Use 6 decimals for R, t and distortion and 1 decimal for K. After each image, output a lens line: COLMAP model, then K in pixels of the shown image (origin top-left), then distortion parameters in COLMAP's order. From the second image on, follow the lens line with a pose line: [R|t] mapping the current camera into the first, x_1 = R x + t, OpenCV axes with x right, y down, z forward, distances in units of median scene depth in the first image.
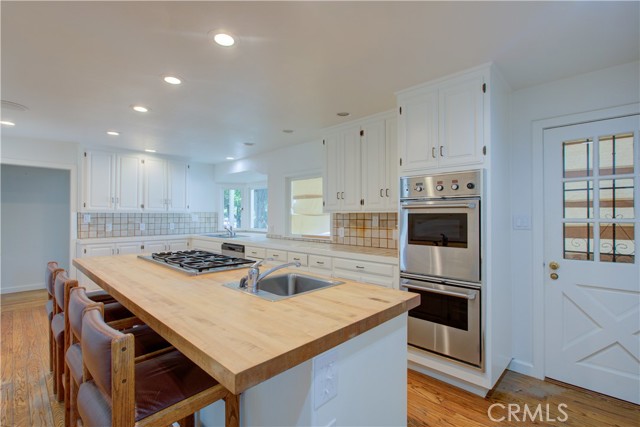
lens RADIAL K [[296.1, 0, 316.9], [0, 296.1, 212.1], [0, 0, 1]] dist [-0.004896, 0.001294]
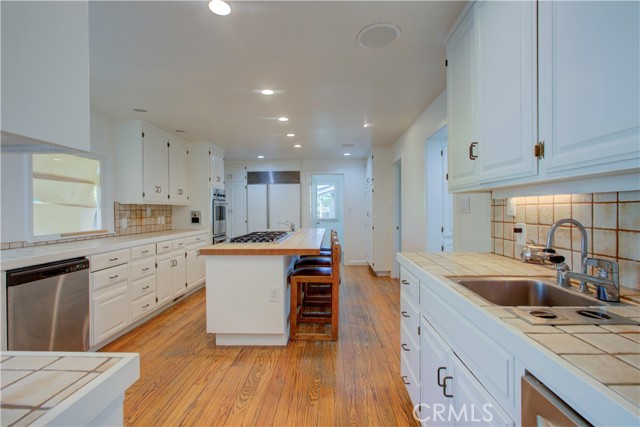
lens RADIAL K [[296.1, 0, 317.4], [0, 296.1, 213.4], [0, 0, 1]] dist [-0.004896, 0.001294]
pose [[-0.659646, -0.006638, 0.751547, -1.119985], [-0.004401, 0.999978, 0.004969, 0.028123], [-0.751564, -0.000030, -0.659660, 1.192045]]
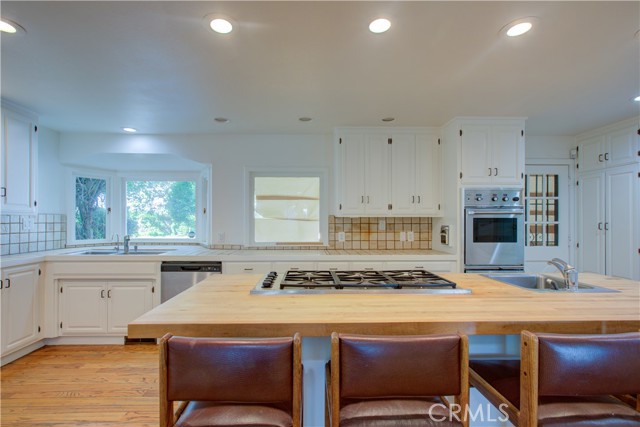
lens RADIAL K [[296.1, 0, 316.4], [0, 296.1, 220.3], [0, 0, 1]] dist [-0.004896, 0.001294]
pose [[0.706843, -0.000619, 0.707370, -0.673046], [-0.008567, 0.999919, 0.009435, 0.005382], [-0.707319, -0.012730, 0.706780, 0.381679]]
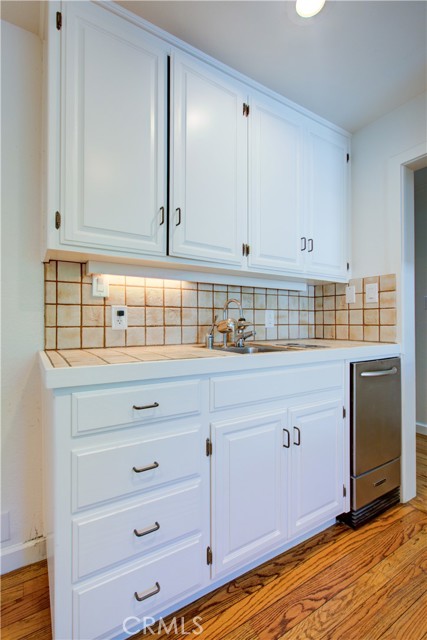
lens RADIAL K [[296.1, 0, 225.9], [0, 296.1, 316.9], [0, 0, 1]] dist [-0.004896, 0.001294]
pose [[-0.233718, -0.017034, -0.972155, -0.611728], [0.011339, 0.999731, -0.020243, 0.070730], [0.972238, -0.015755, -0.233462, 0.887270]]
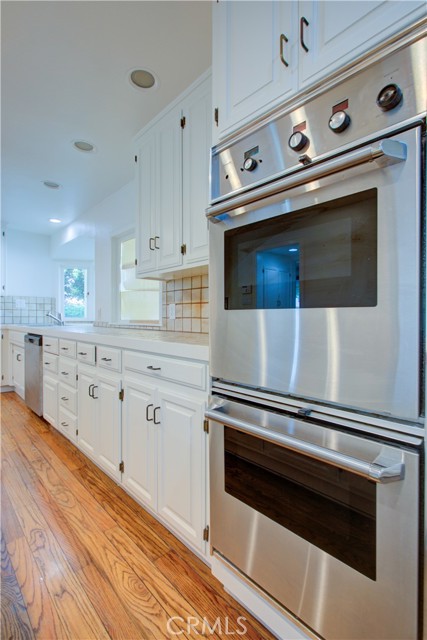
lens RADIAL K [[296.1, 0, 215.9], [0, 296.1, 319.5], [0, 0, 1]] dist [-0.004896, 0.001294]
pose [[0.999280, 0.000636, -0.037940, 0.201981], [0.000103, 0.999810, 0.019469, 0.073390], [0.037946, -0.019459, 0.999090, 0.392664]]
